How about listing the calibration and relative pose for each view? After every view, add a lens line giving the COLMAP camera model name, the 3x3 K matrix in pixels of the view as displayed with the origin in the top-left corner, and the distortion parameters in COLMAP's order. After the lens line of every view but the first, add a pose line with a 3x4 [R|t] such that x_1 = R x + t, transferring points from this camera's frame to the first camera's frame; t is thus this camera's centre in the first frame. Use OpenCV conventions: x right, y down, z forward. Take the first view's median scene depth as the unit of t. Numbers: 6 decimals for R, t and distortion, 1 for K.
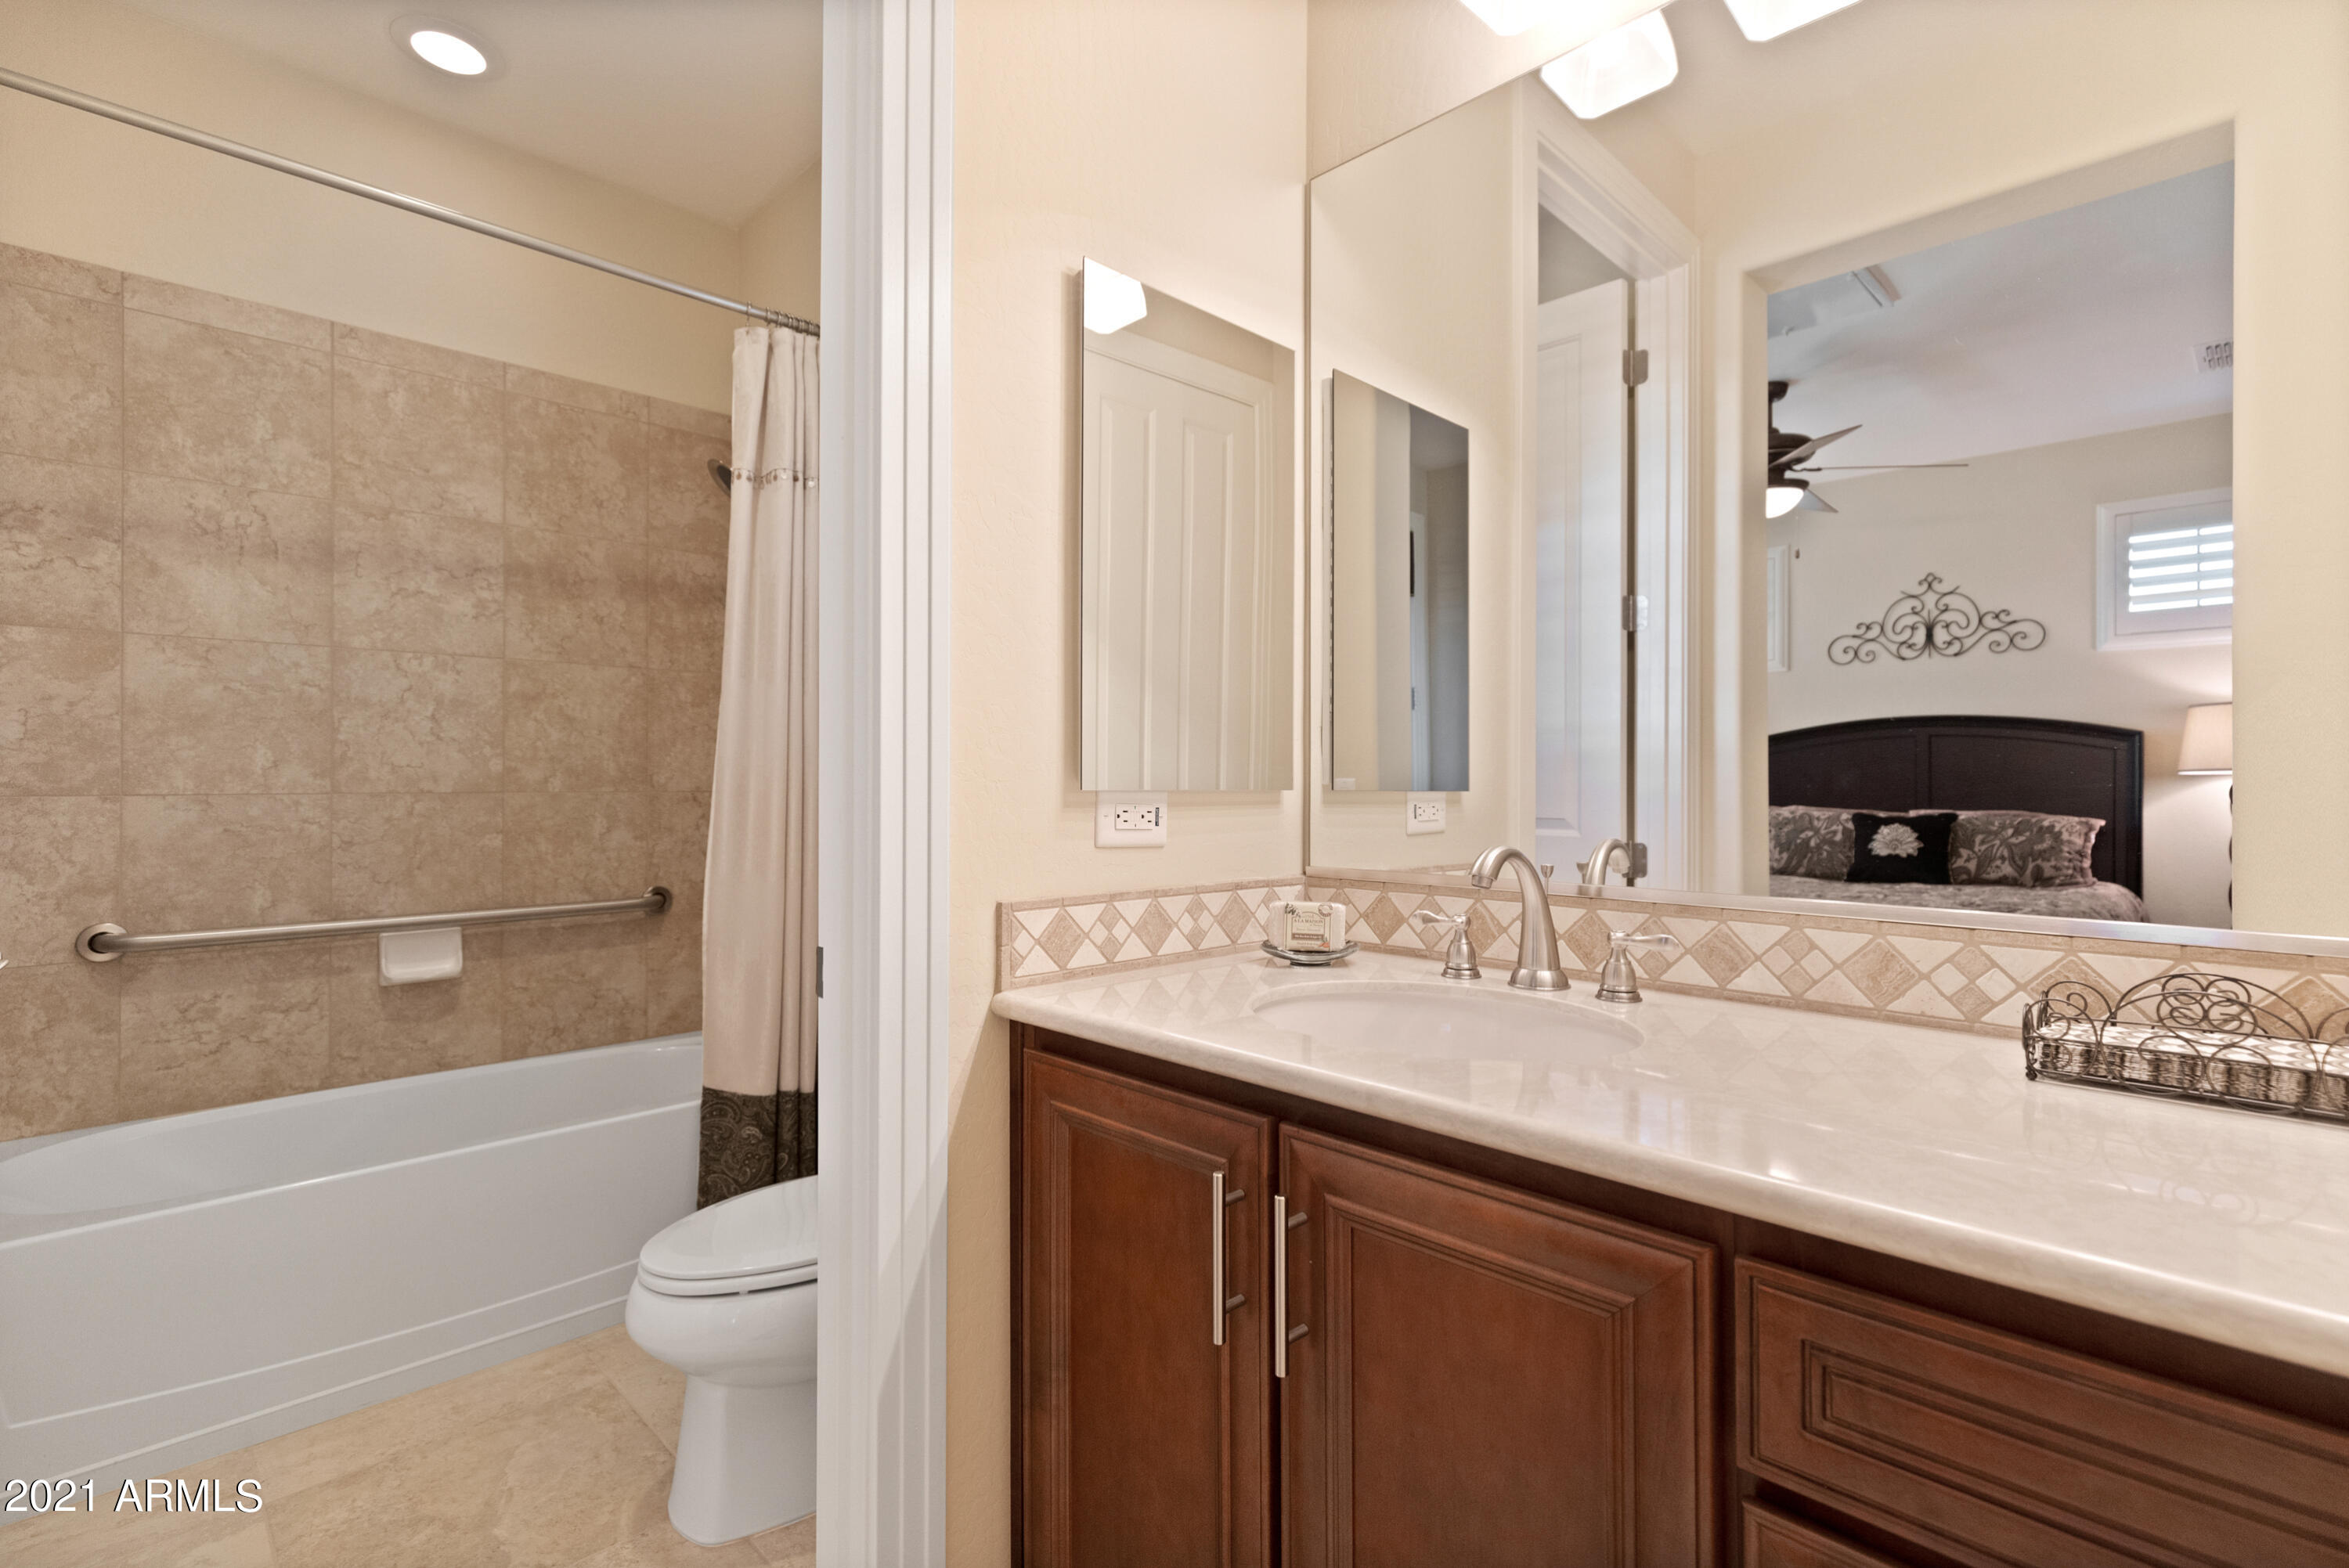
lens RADIAL K [[1078.1, 0, 1176.2], [0, 1078.1, 784.5], [0, 0, 1]] dist [0.002987, -0.000835]
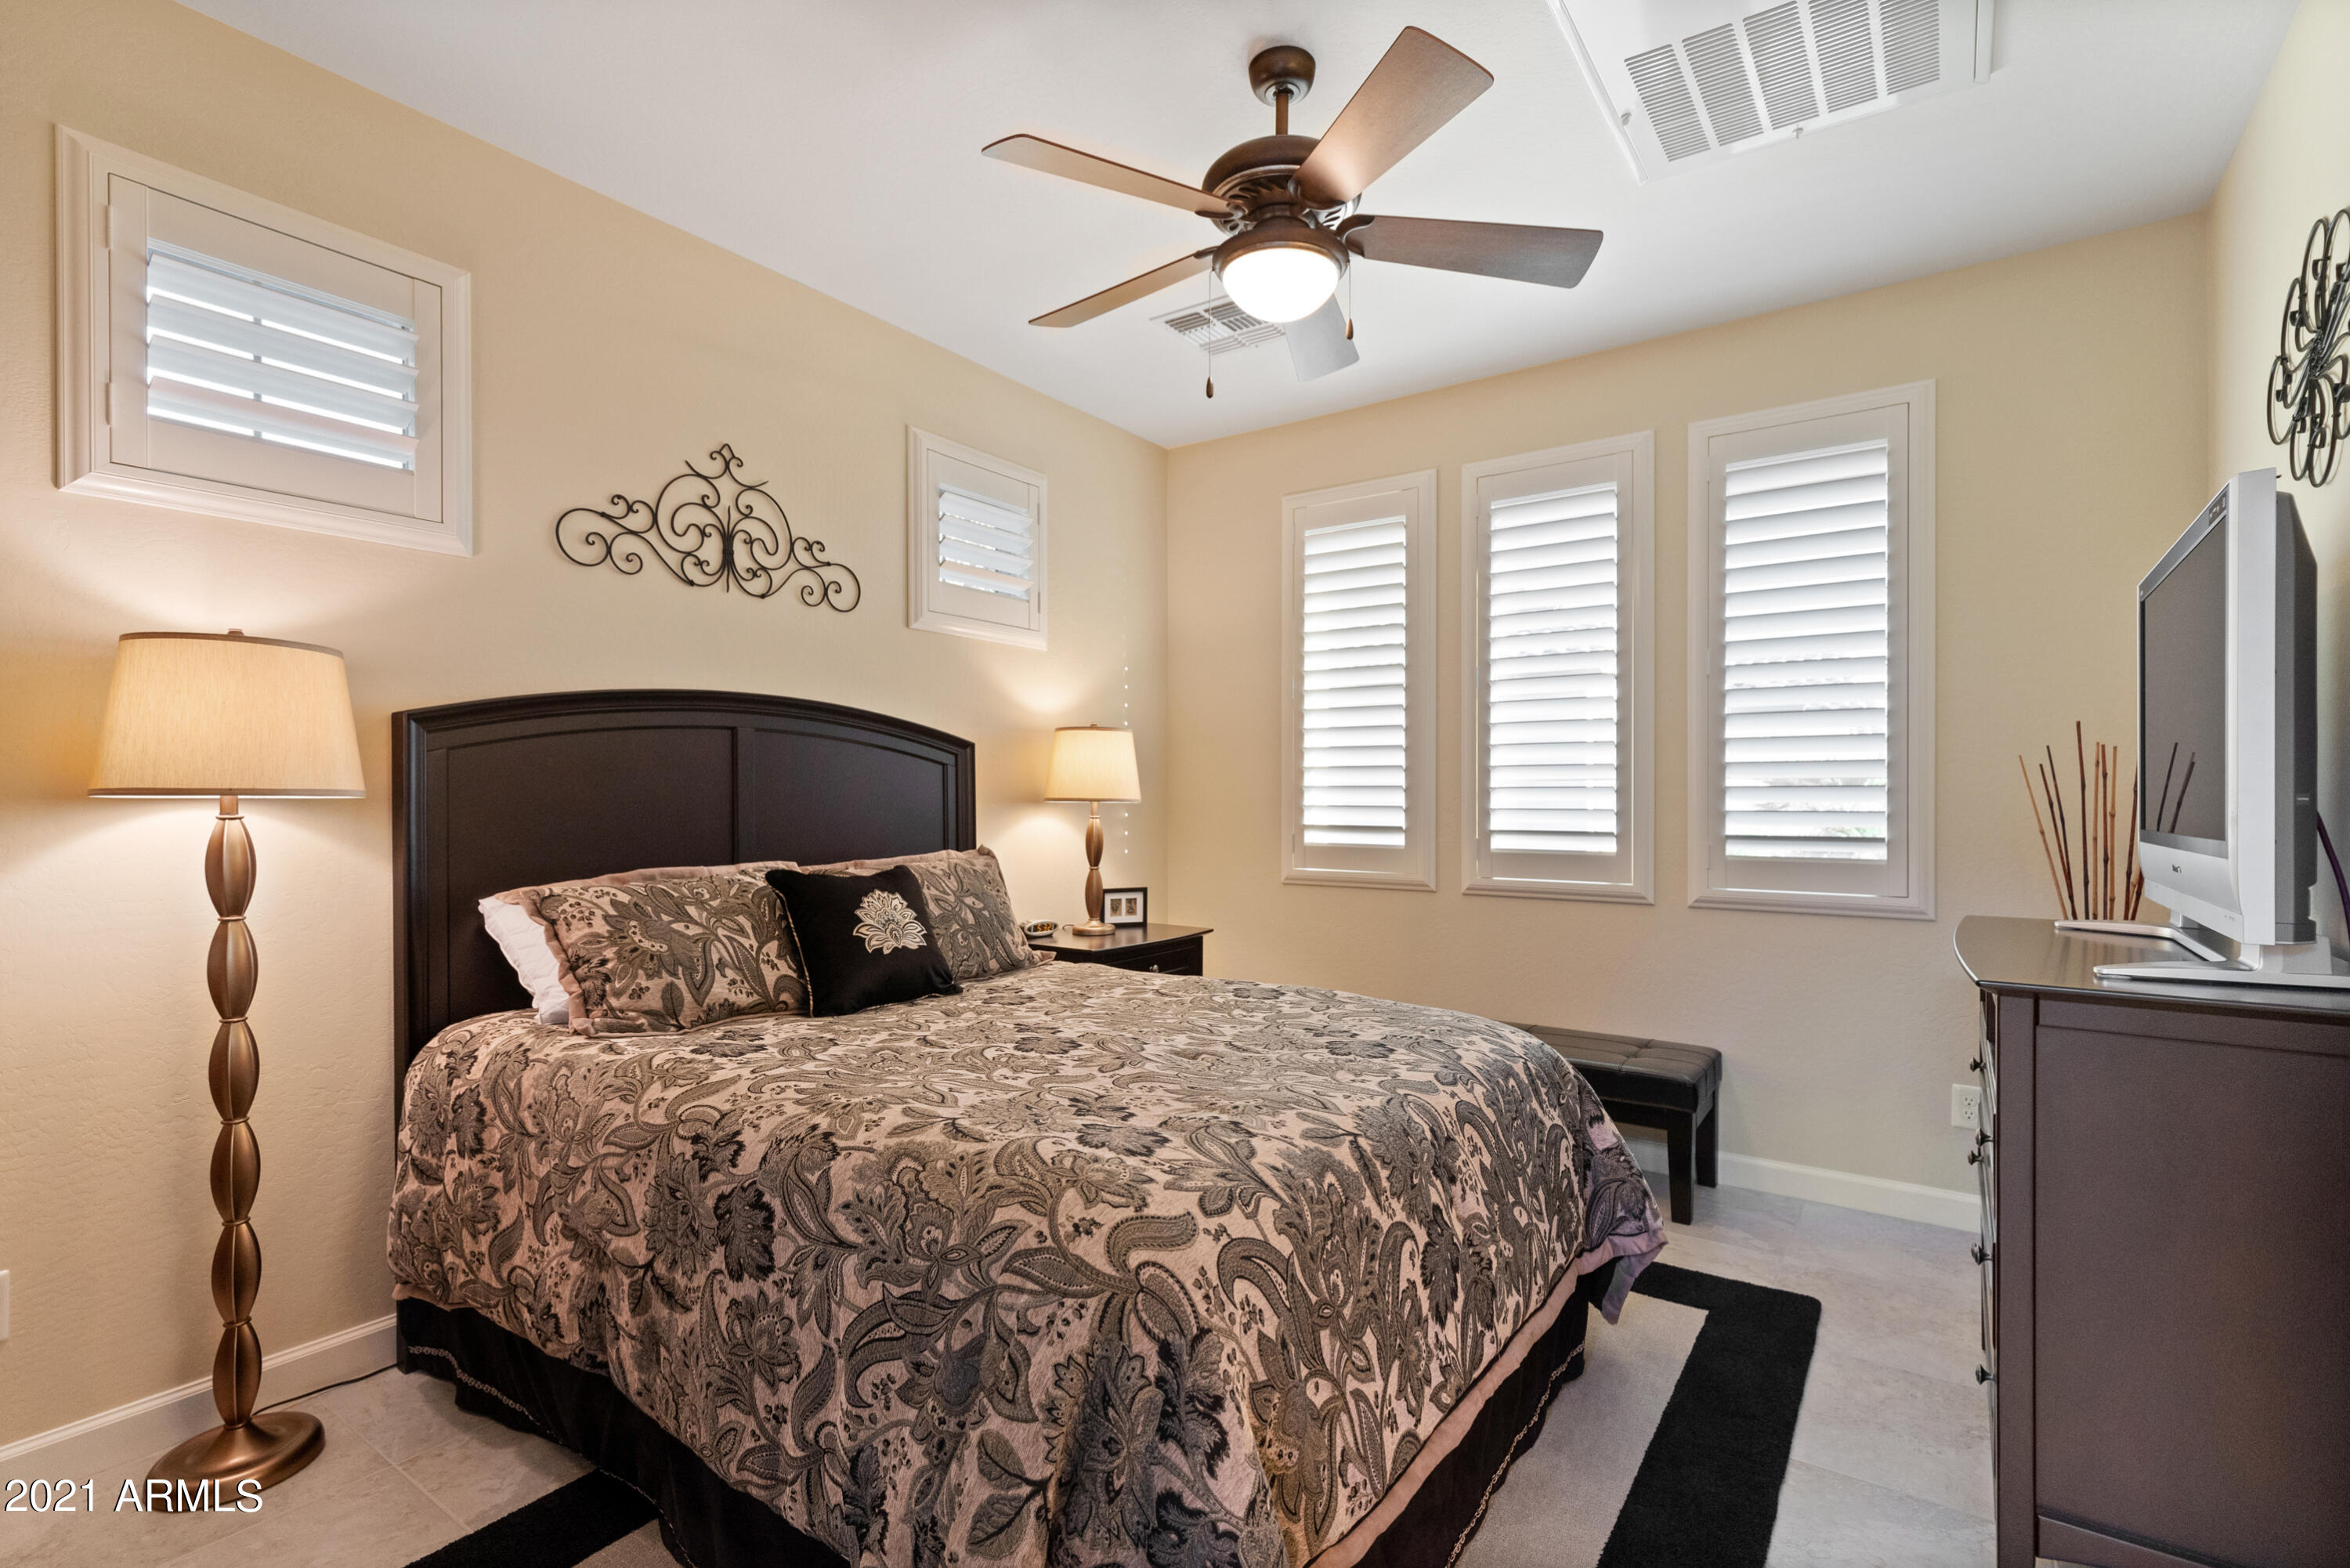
lens RADIAL K [[1078.6, 0, 1177.7], [0, 1078.6, 795.9], [0, 0, 1]] dist [0.002987, -0.000835]
pose [[-0.185848, 0.002989, 0.982574, 0.087286], [-0.008989, 0.999948, -0.004742, -0.007258], [-0.982537, -0.009713, -0.185811, 0.870892]]
